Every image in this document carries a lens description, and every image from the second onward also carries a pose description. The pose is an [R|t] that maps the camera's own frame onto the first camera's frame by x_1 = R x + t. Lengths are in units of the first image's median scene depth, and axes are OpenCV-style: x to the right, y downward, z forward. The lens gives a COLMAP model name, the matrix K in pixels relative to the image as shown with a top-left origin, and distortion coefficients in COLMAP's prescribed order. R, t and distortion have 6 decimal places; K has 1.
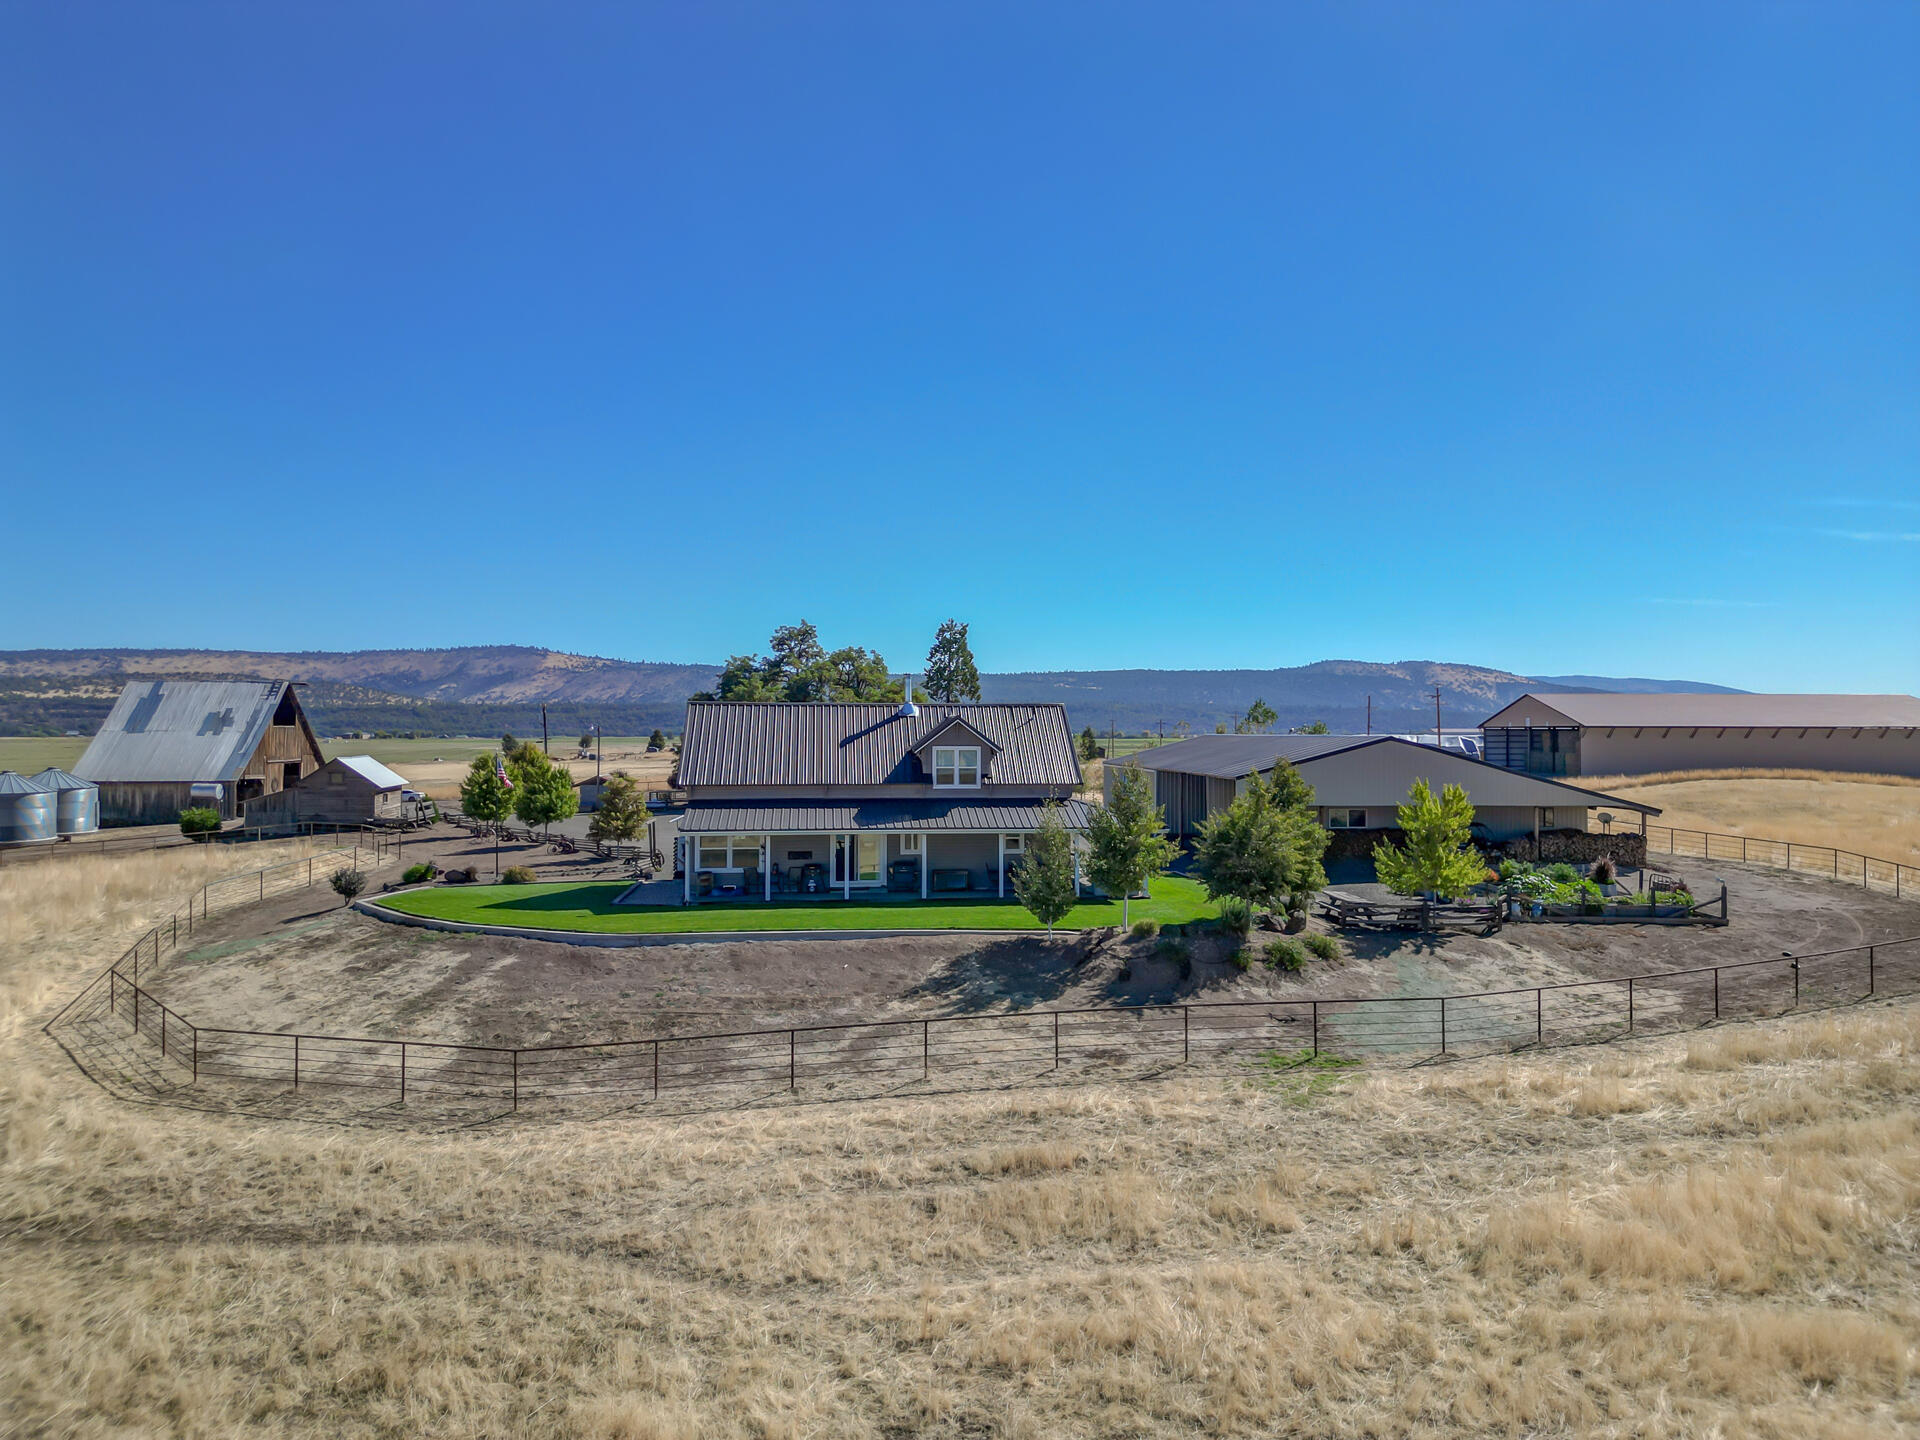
lens RADIAL K [[1335.7, 0, 960.2], [0, 1335.7, 711.2], [0, 0, 1]] dist [0.083214, -0.083985]
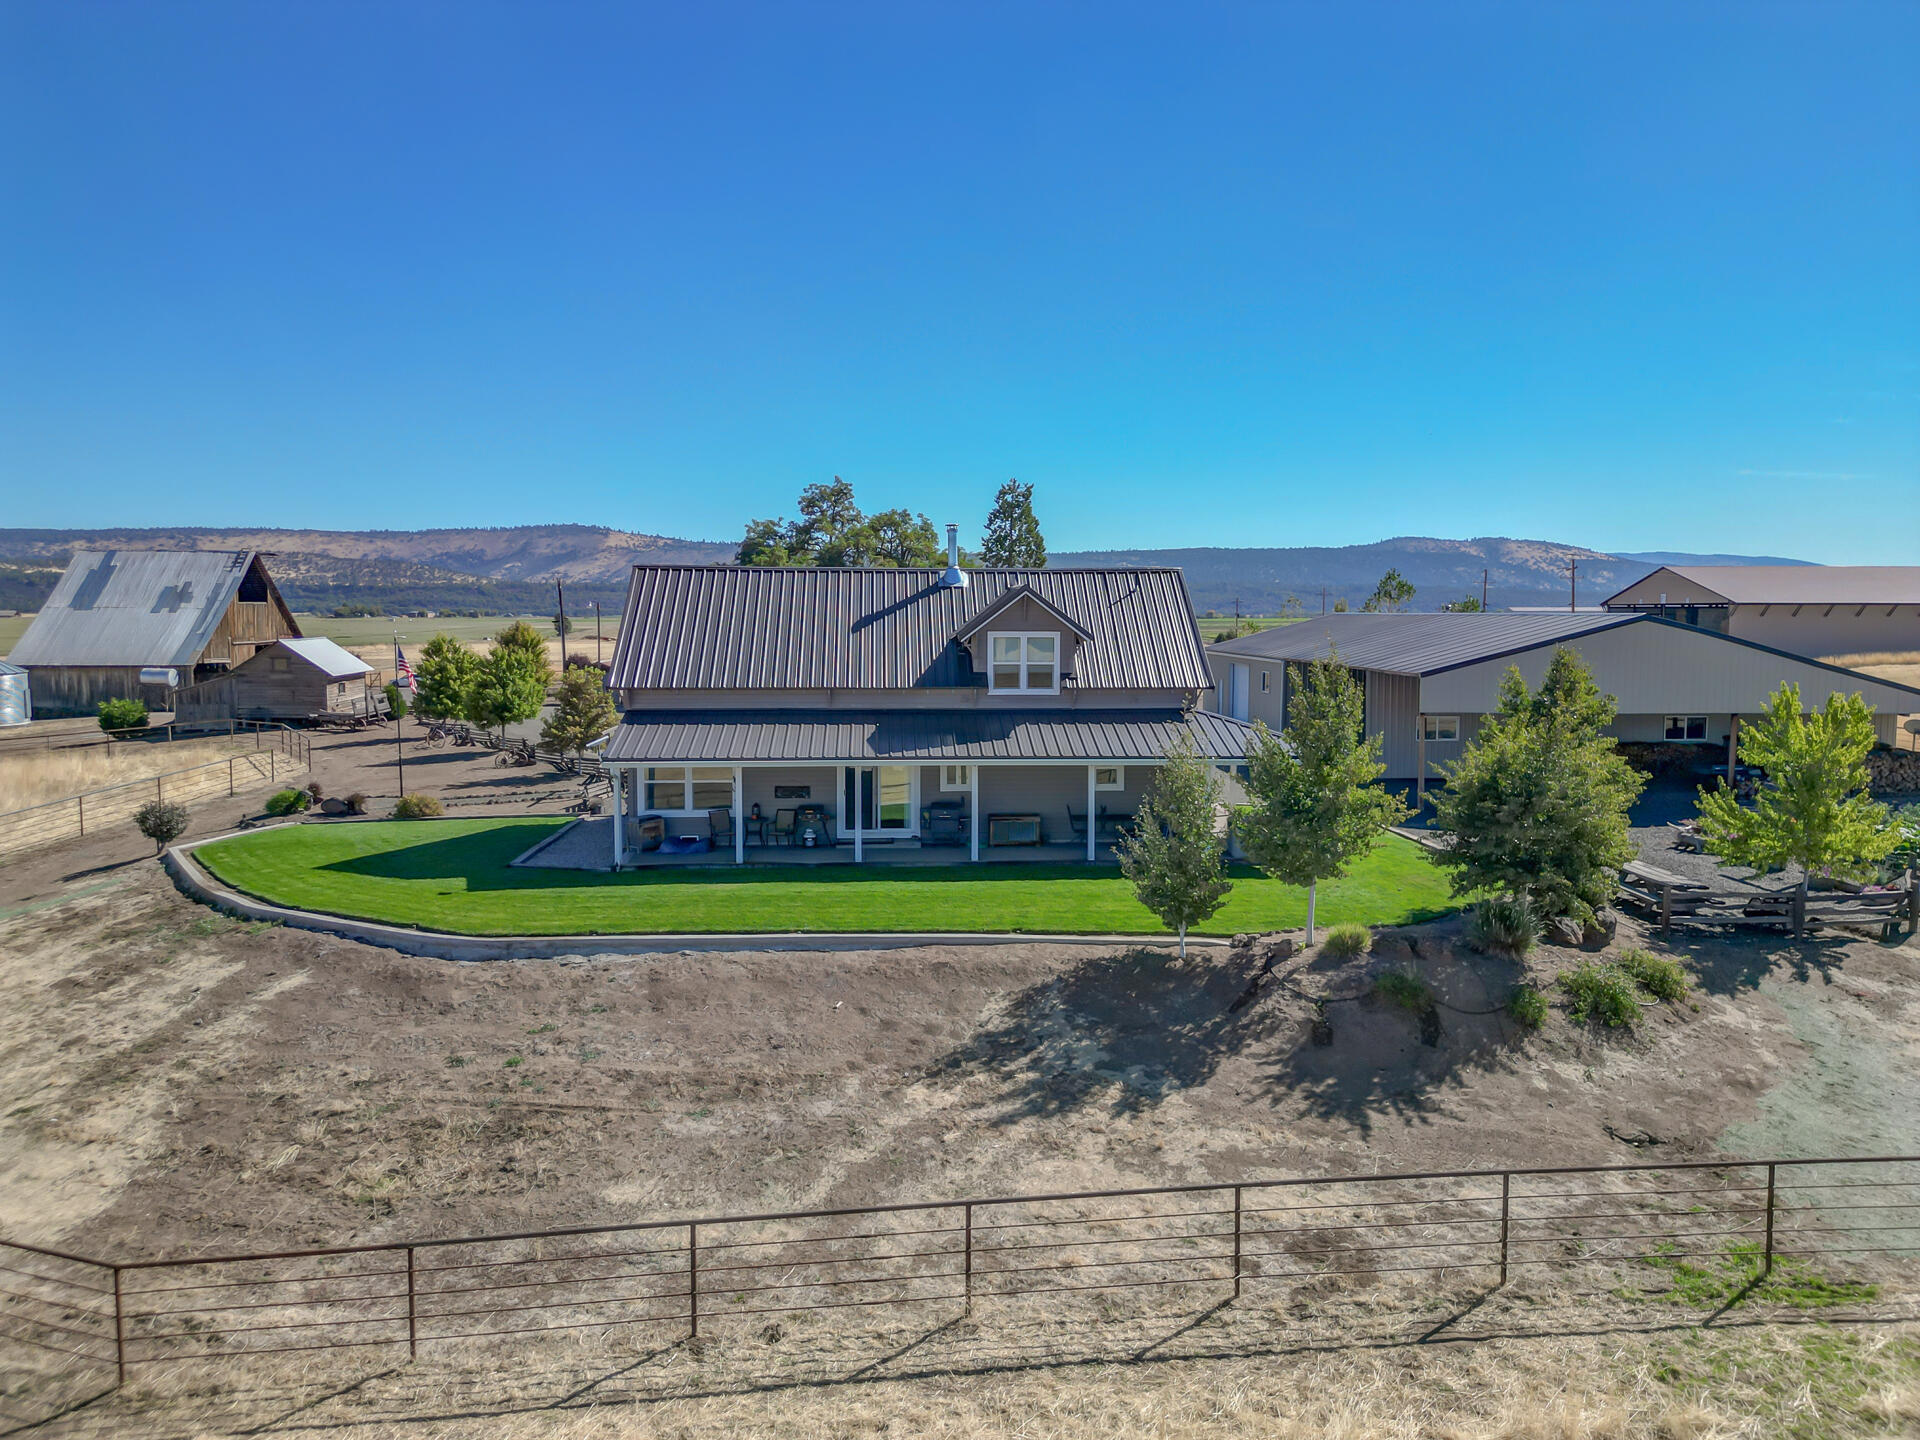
lens RADIAL K [[1335.7, 0, 960.2], [0, 1335.7, 711.2], [0, 0, 1]] dist [0.083214, -0.083985]
pose [[0.998988, 0.003470, -0.044846, -0.004658], [0.000559, 0.995984, 0.089525, 0.006621], [0.044976, -0.089460, 0.994974, 0.346816]]
